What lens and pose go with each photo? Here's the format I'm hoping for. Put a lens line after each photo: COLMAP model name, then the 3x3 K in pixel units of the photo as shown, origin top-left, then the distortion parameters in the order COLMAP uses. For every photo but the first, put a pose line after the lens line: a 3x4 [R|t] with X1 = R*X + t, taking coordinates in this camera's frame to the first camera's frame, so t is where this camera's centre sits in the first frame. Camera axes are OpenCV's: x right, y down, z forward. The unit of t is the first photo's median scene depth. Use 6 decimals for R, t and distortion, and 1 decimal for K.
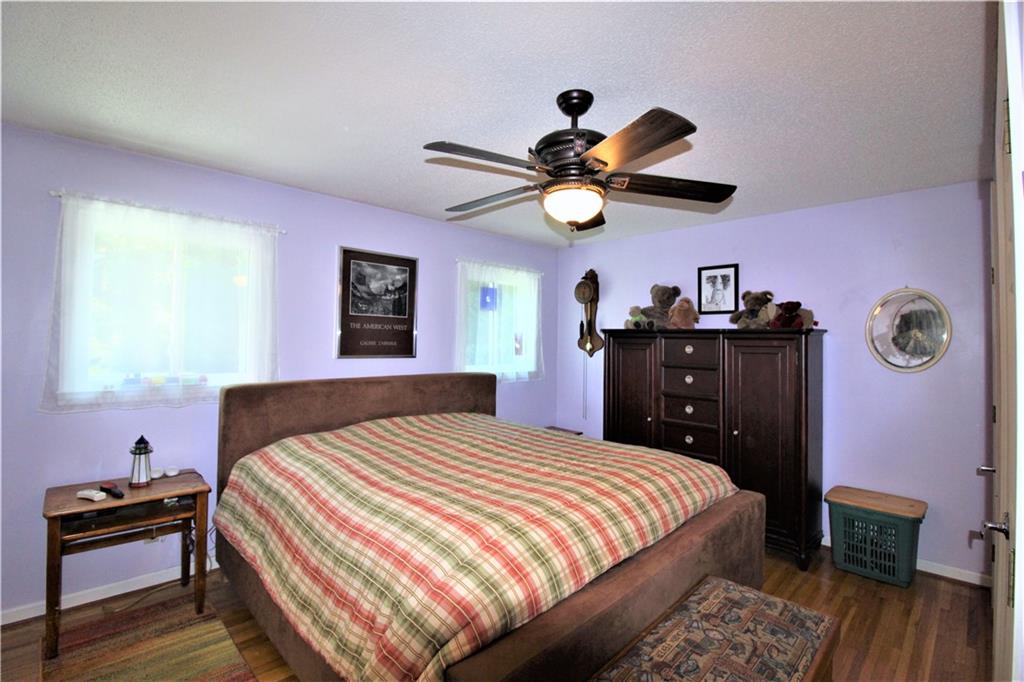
lens RADIAL K [[466.9, 0, 512.3], [0, 466.9, 337.6], [0, 0, 1]] dist [0.001319, -0.000112]
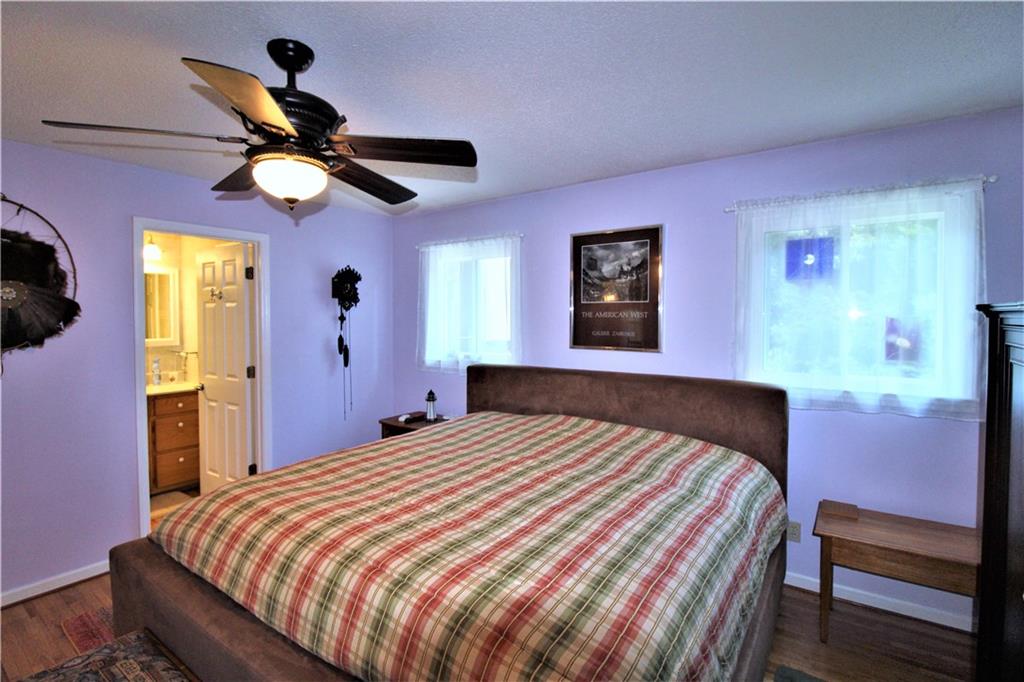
lens RADIAL K [[466.9, 0, 513.2], [0, 466.9, 337.8], [0, 0, 1]] dist [0.001319, -0.000112]
pose [[0.187539, 0.021844, -0.982014, 0.545856], [0.005016, 0.999718, 0.023196, -0.001103], [0.982244, -0.009276, 0.187377, 0.651776]]
